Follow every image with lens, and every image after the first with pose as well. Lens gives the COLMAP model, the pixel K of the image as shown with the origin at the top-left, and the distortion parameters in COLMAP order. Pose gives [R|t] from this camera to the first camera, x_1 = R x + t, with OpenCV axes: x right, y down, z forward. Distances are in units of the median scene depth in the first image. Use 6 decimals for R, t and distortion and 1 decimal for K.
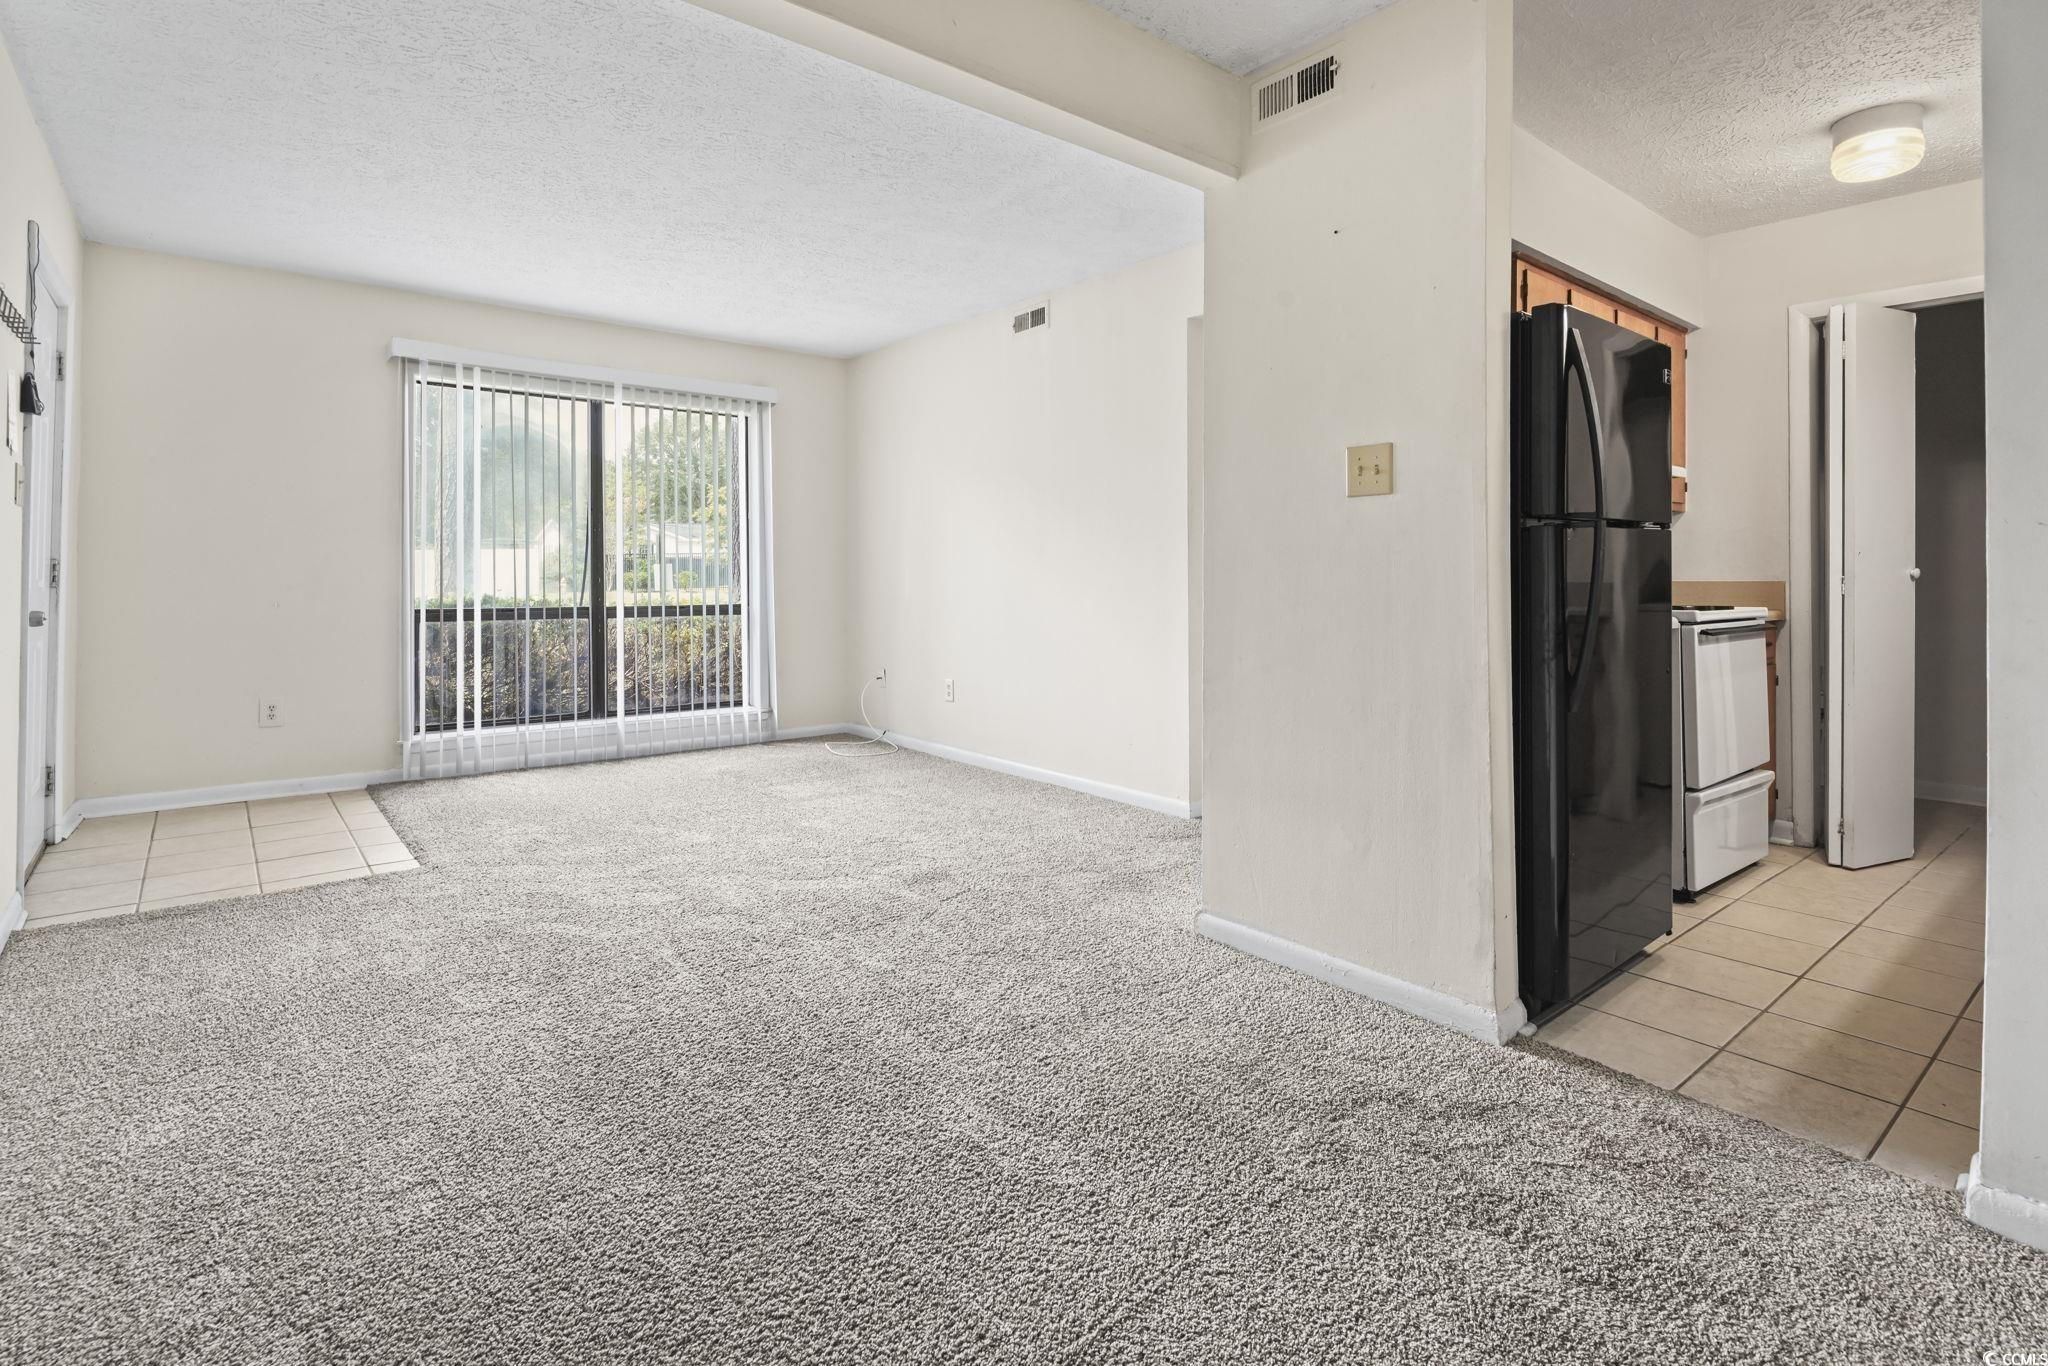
lens RADIAL K [[997.4, 0, 1025.3], [0, 997.4, 568.3], [0, 0, 1]] dist [0.000506, 0.000052]
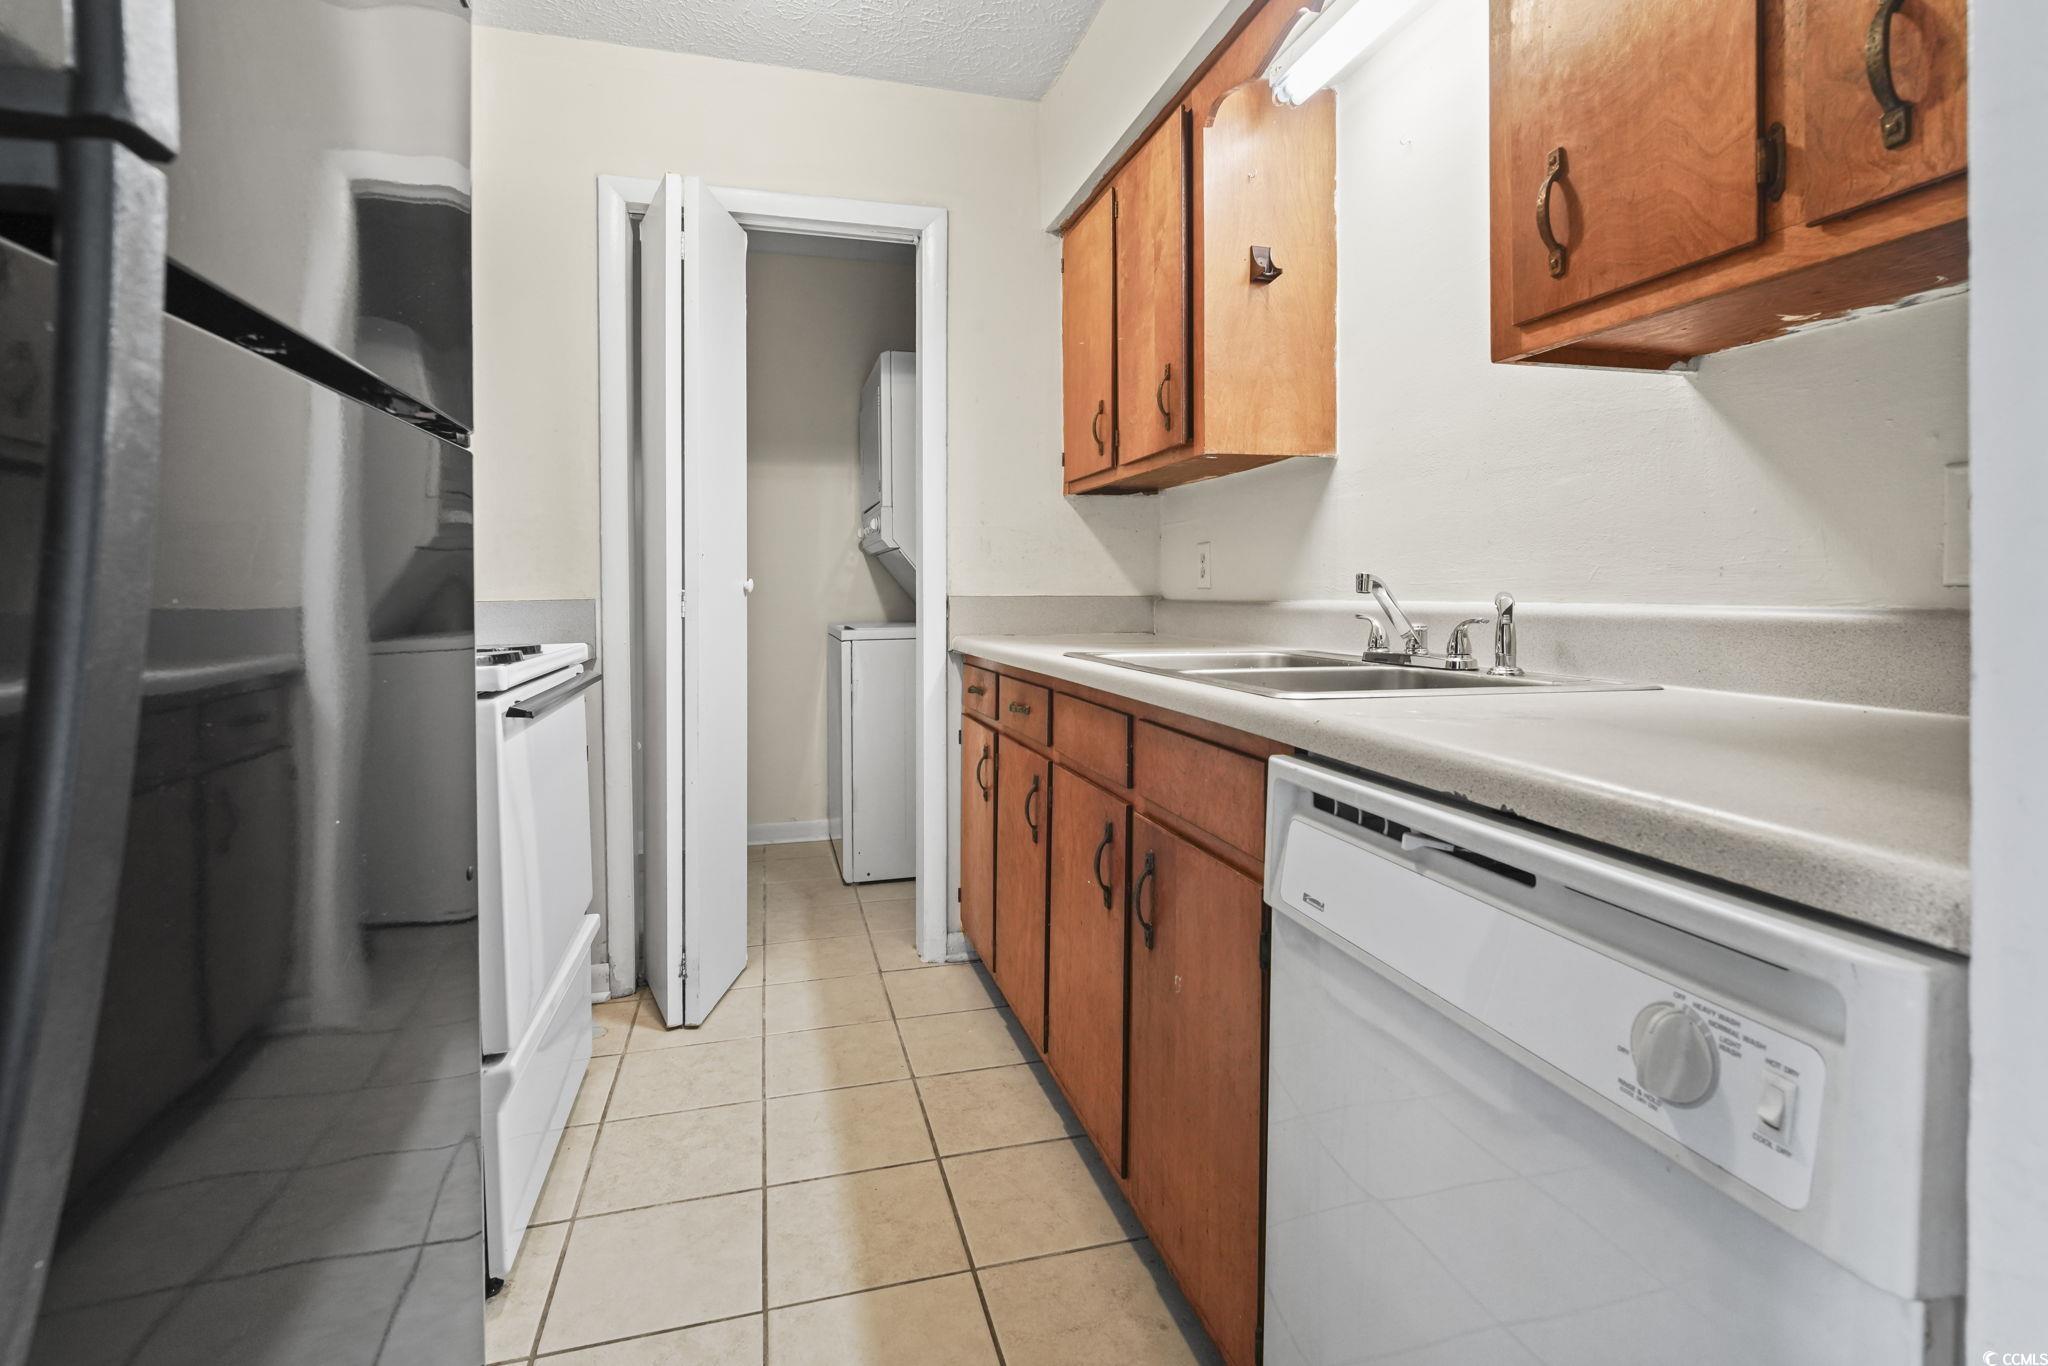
lens RADIAL K [[972.9, 0, 1032.0], [0, 972.9, 589.6], [0, 0, 1]] dist [-0.001259, -0.000391]
pose [[0.403044, -0.006082, 0.915160, 0.315283], [0.005637, 0.999975, 0.004163, 0.006303], [-0.915163, 0.003481, 0.403069, 0.516740]]
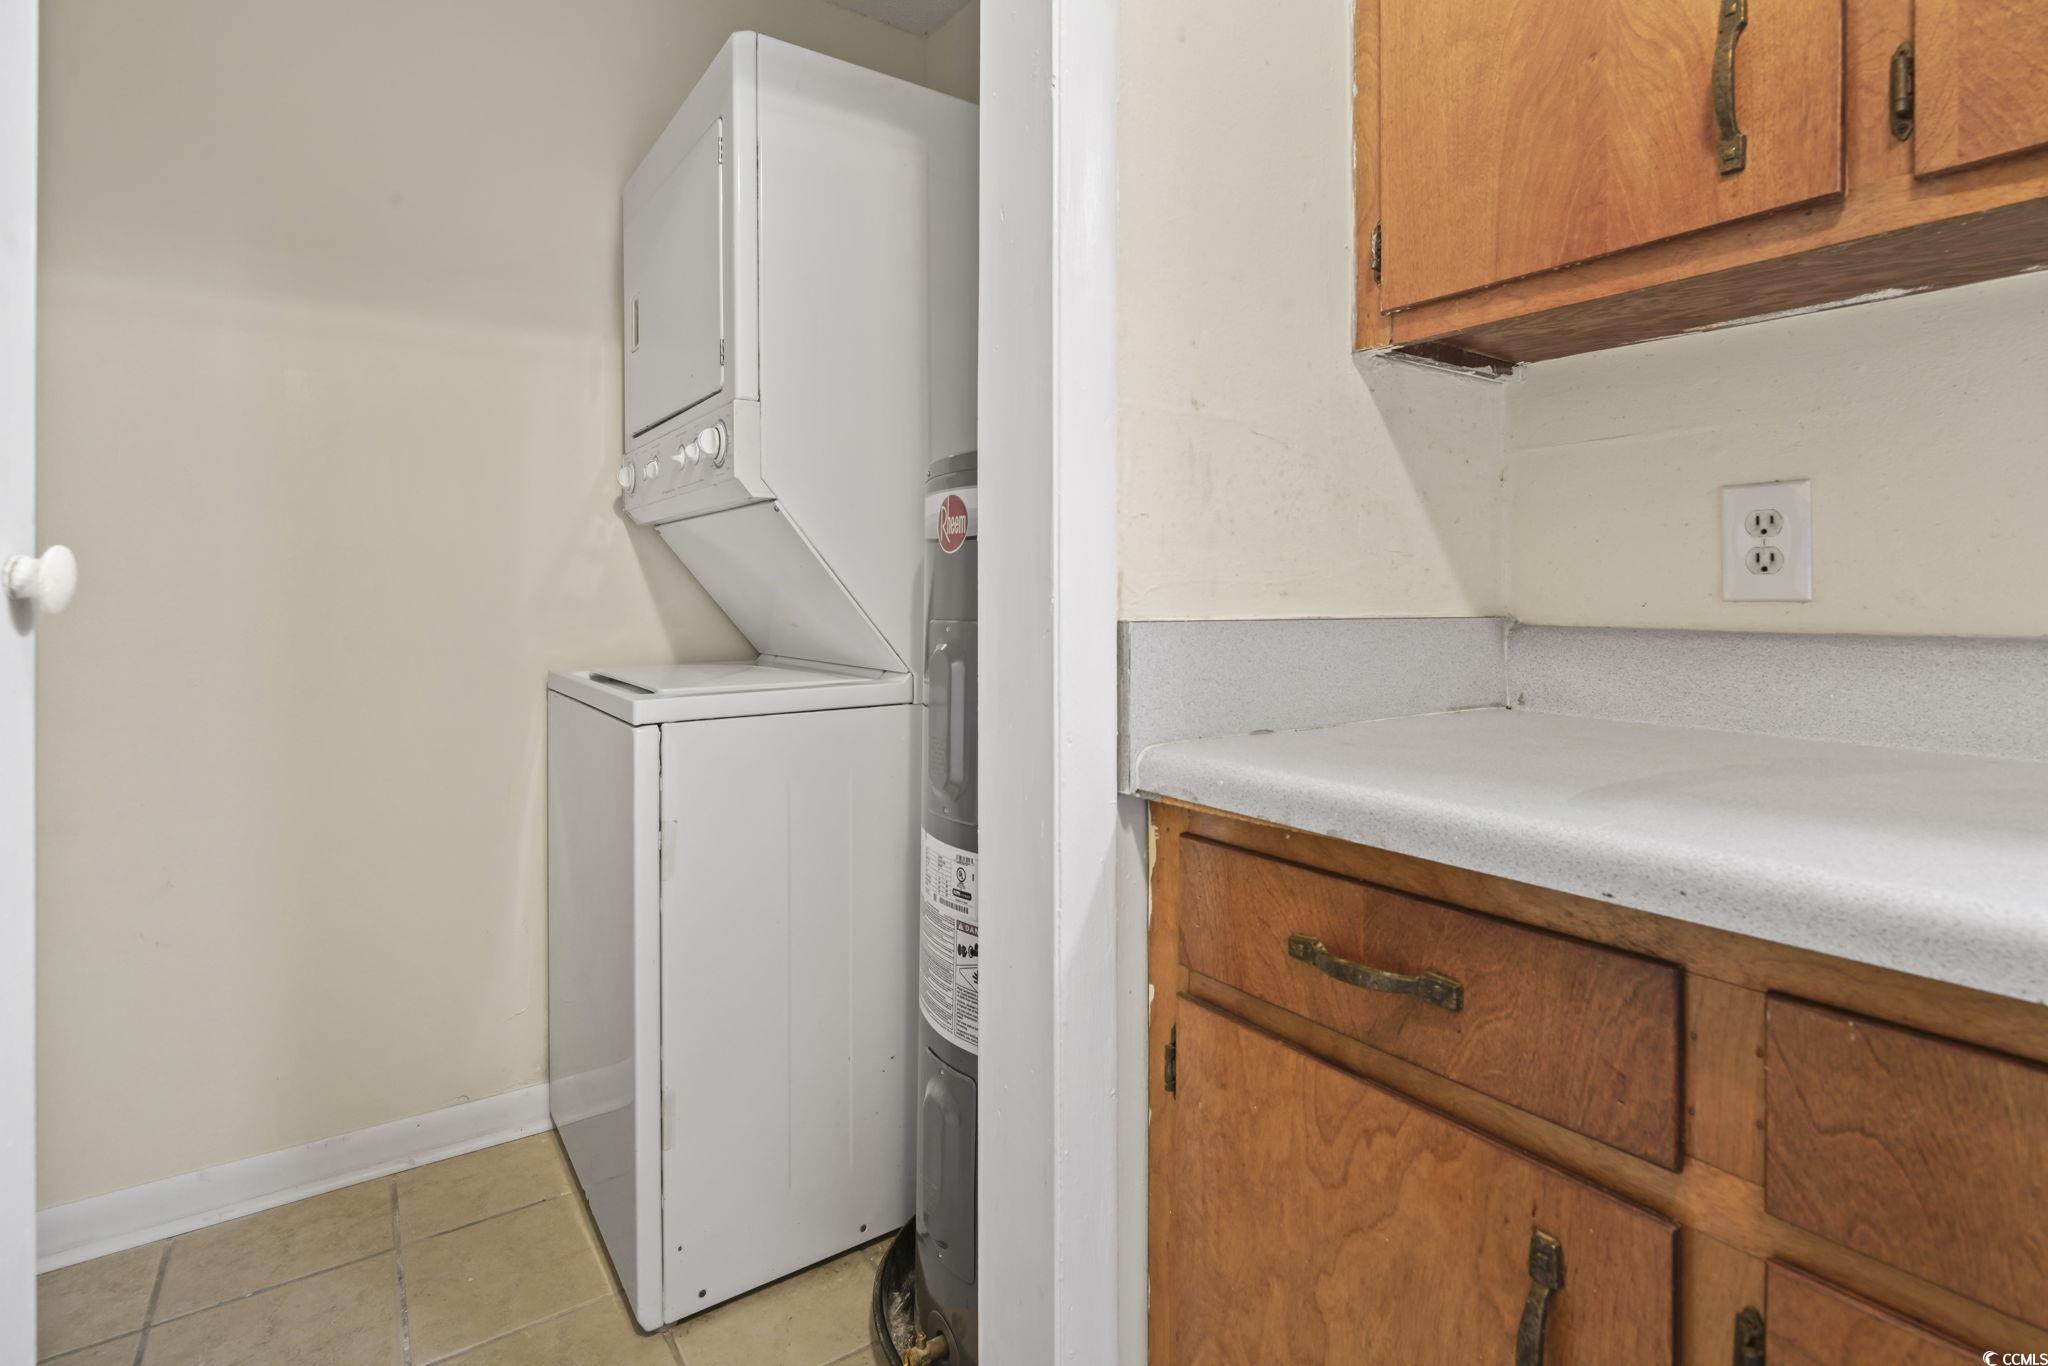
lens RADIAL K [[992.3, 0, 1022.8], [0, 992.3, 592.1], [0, 0, 1]] dist [0.000825, 0.000251]
pose [[0.084550, -0.005066, 0.996406, 0.731662], [0.000643, 0.999987, 0.005029, 0.005113], [-0.996419, 0.000215, 0.084552, 0.882243]]
